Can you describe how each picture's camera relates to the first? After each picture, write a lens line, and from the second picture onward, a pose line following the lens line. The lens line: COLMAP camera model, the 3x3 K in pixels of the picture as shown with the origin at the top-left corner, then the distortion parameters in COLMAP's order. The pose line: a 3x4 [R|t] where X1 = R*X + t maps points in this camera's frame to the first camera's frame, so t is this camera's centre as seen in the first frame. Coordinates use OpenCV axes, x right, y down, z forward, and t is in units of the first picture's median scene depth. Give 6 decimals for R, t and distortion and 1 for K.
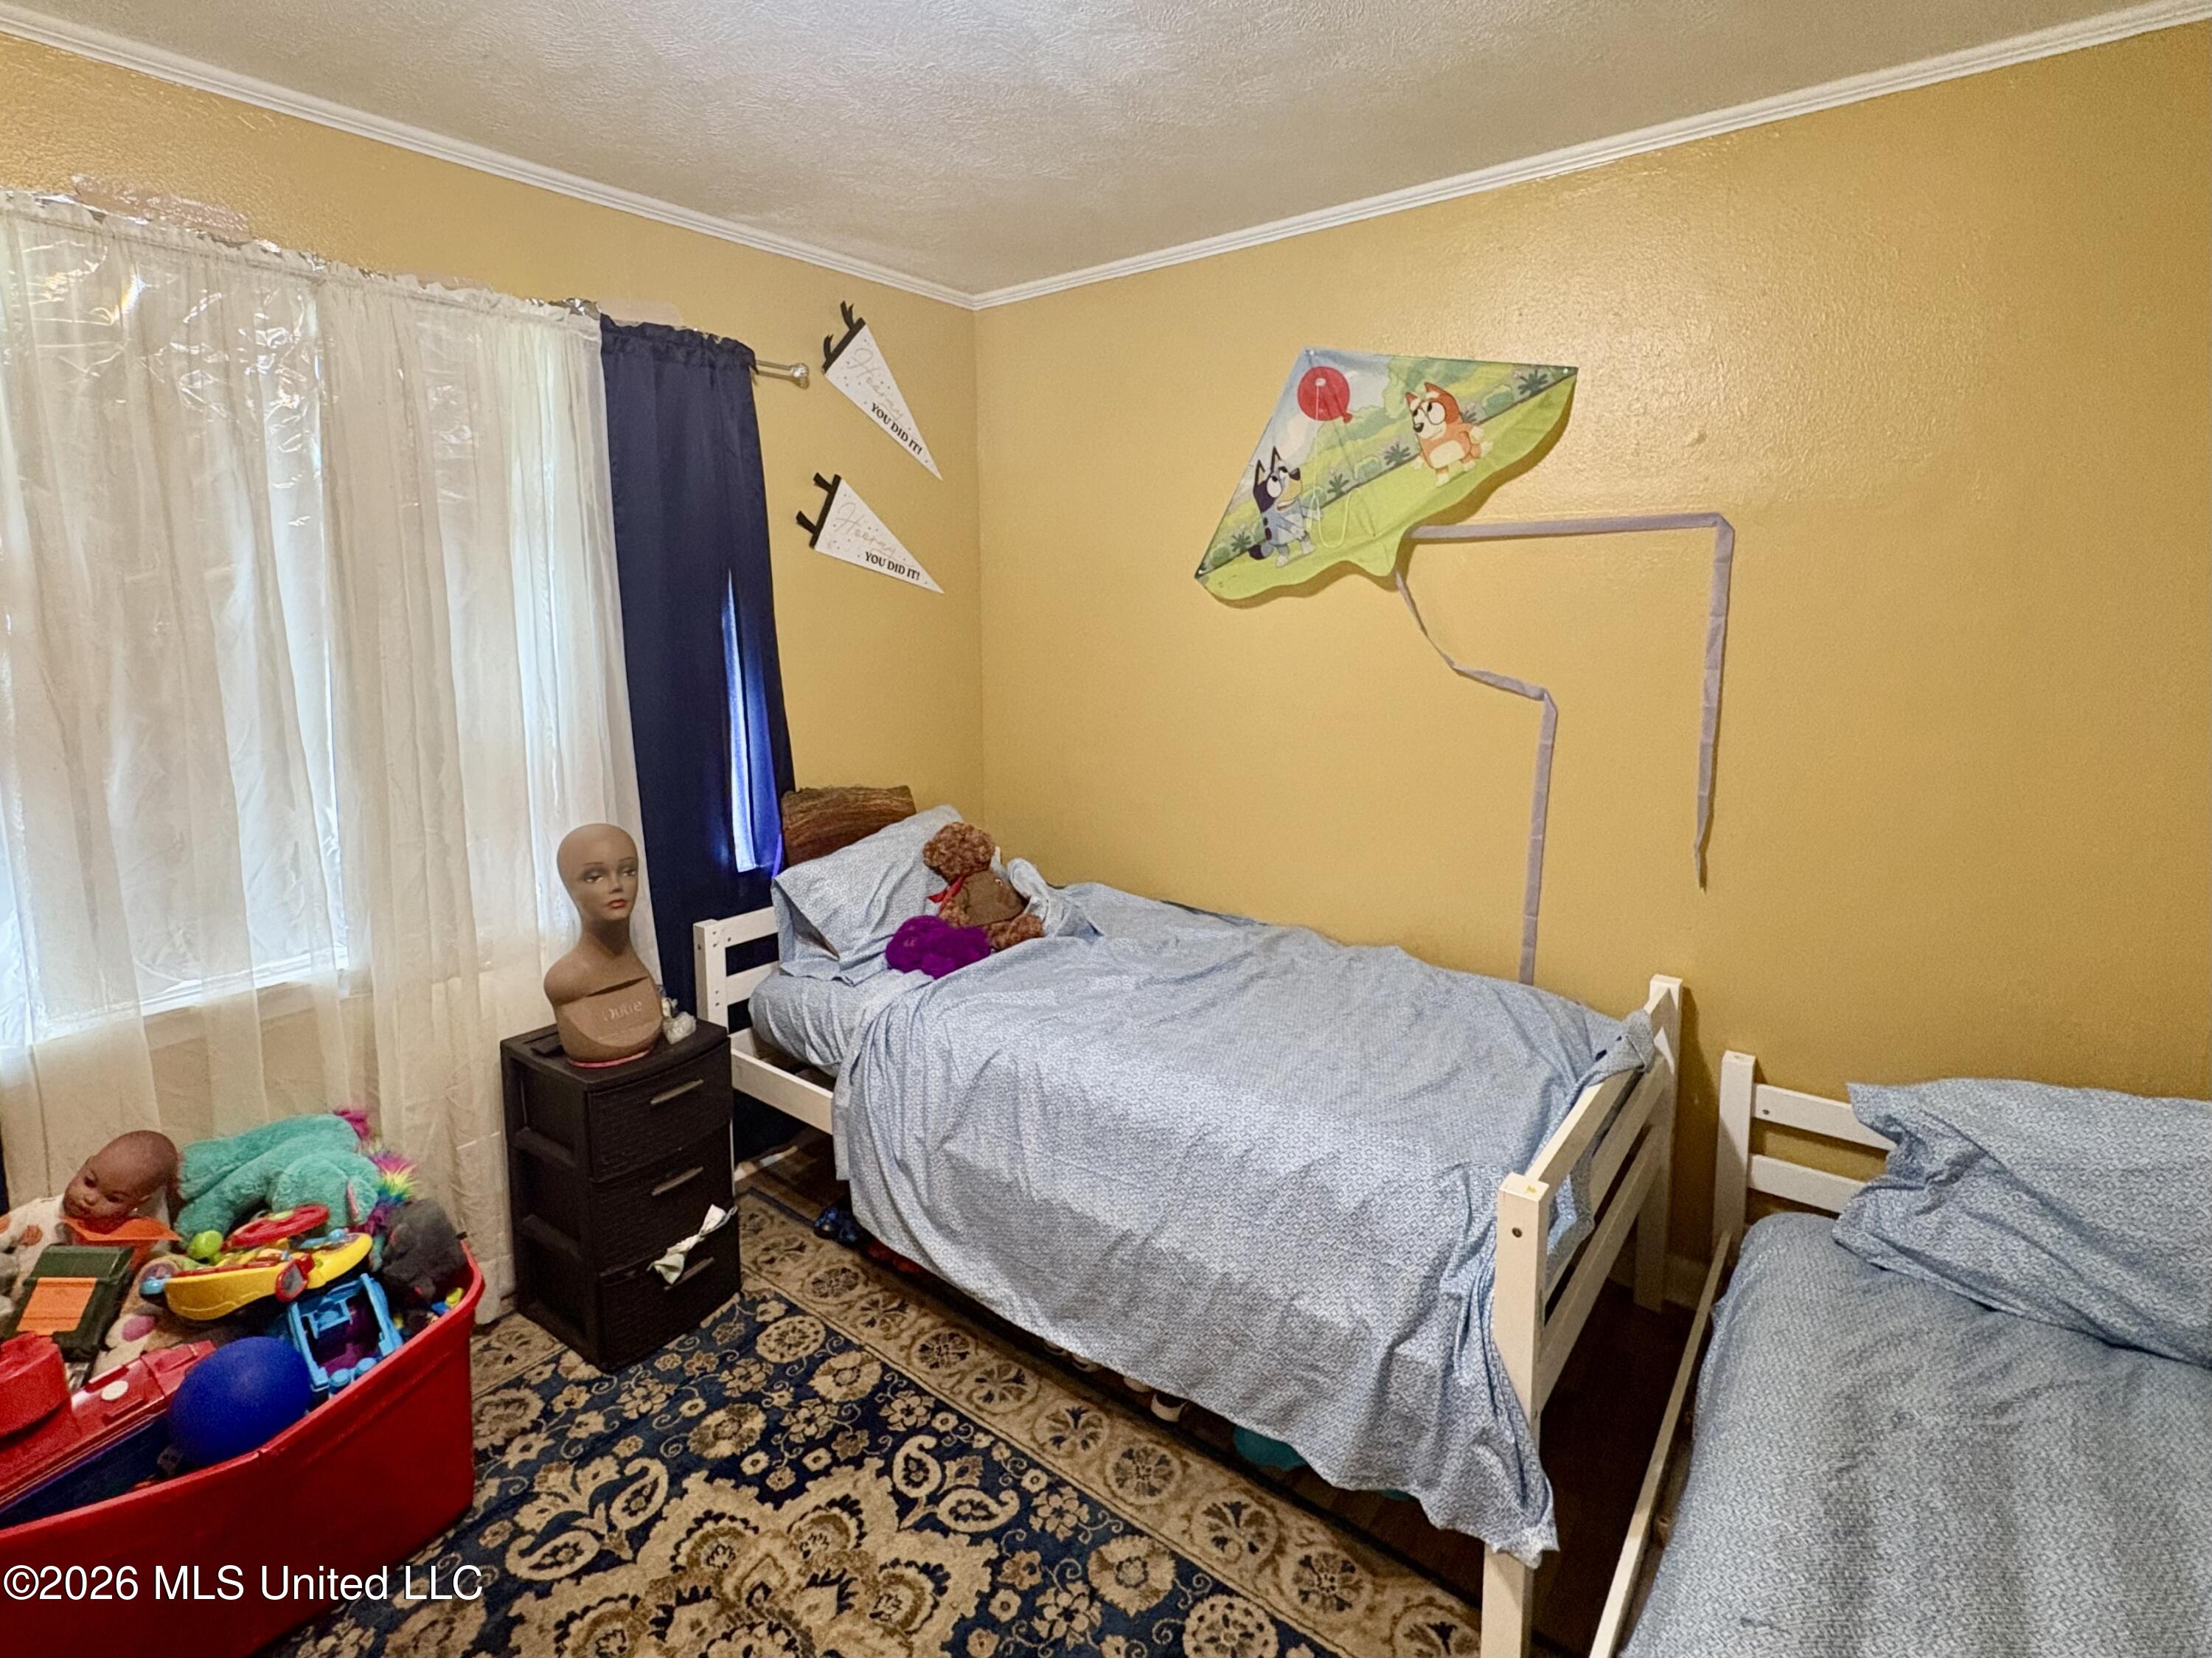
lens RADIAL K [[1005.8, 0, 1217.6], [0, 1005.8, 715.5], [0, 0, 1]] dist [0.000609, -0.000581]
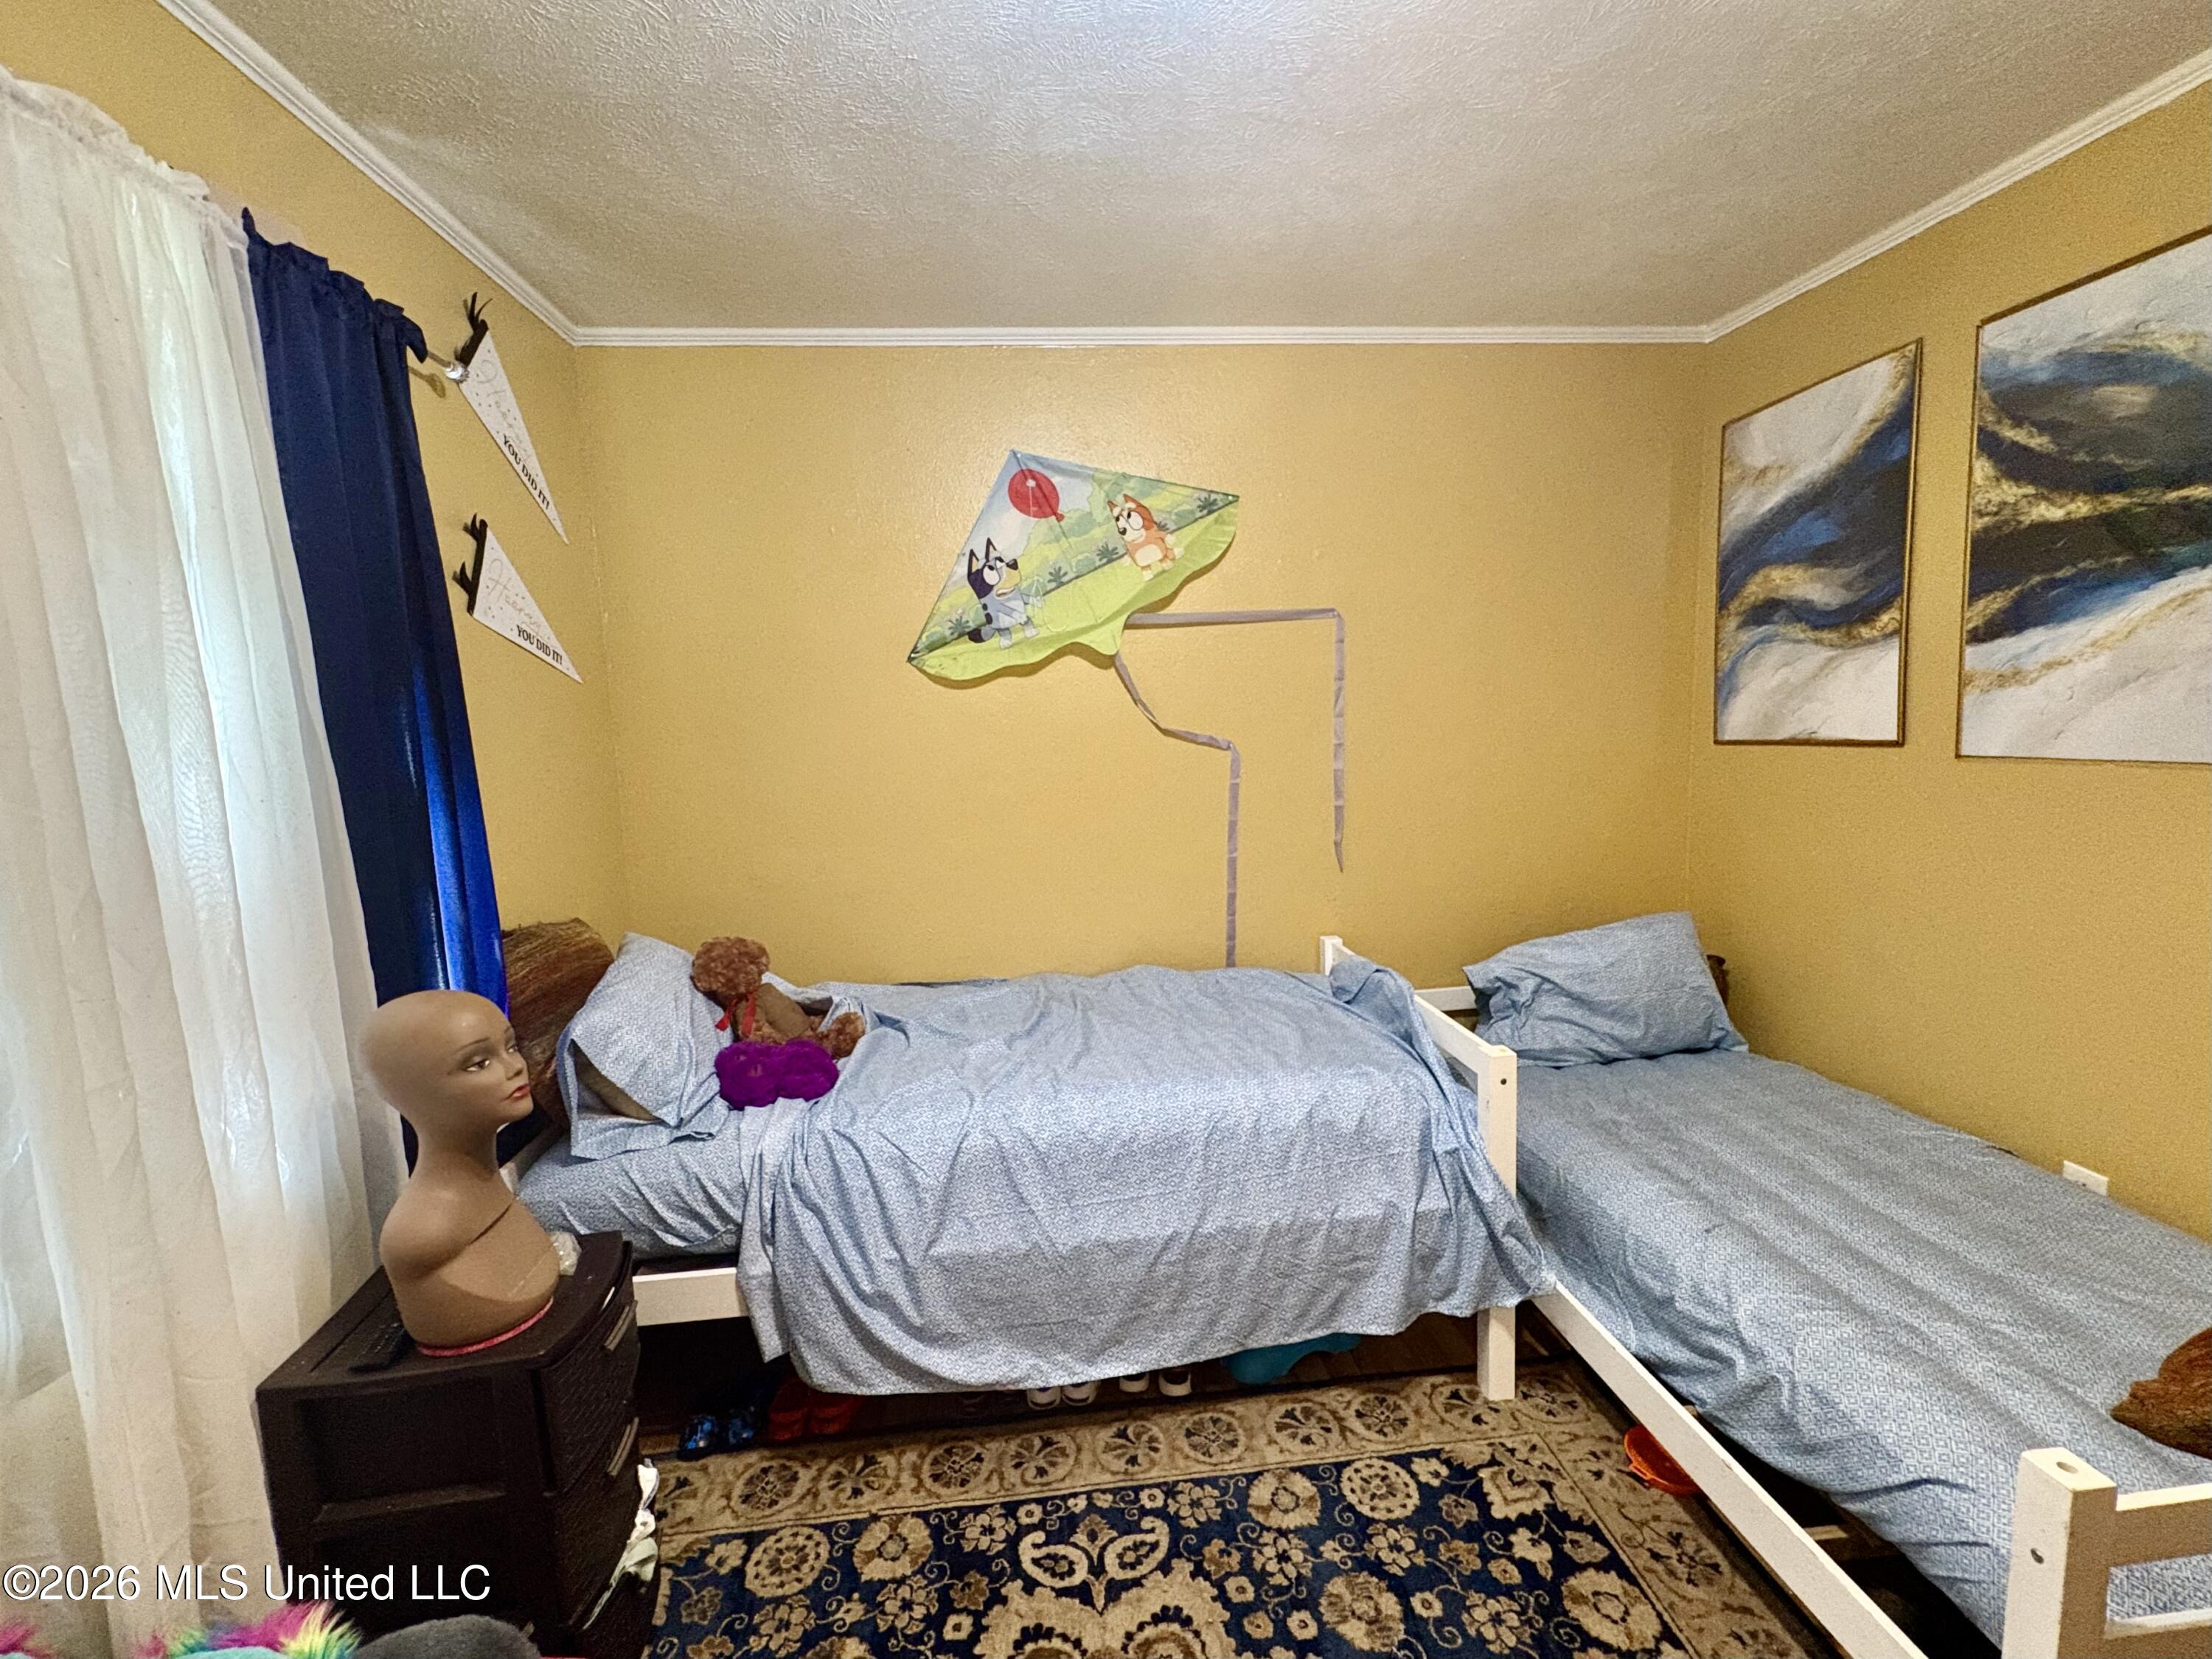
lens RADIAL K [[878.1, 0, 1103.3], [0, 878.1, 829.3], [0, 0, 1]] dist [-0.000985, 0.000261]
pose [[0.764422, -0.112031, 0.634908, -0.631634], [0.113547, 0.992788, 0.038471, 0.029234], [-0.634638, 0.042684, 0.771630, 0.265472]]
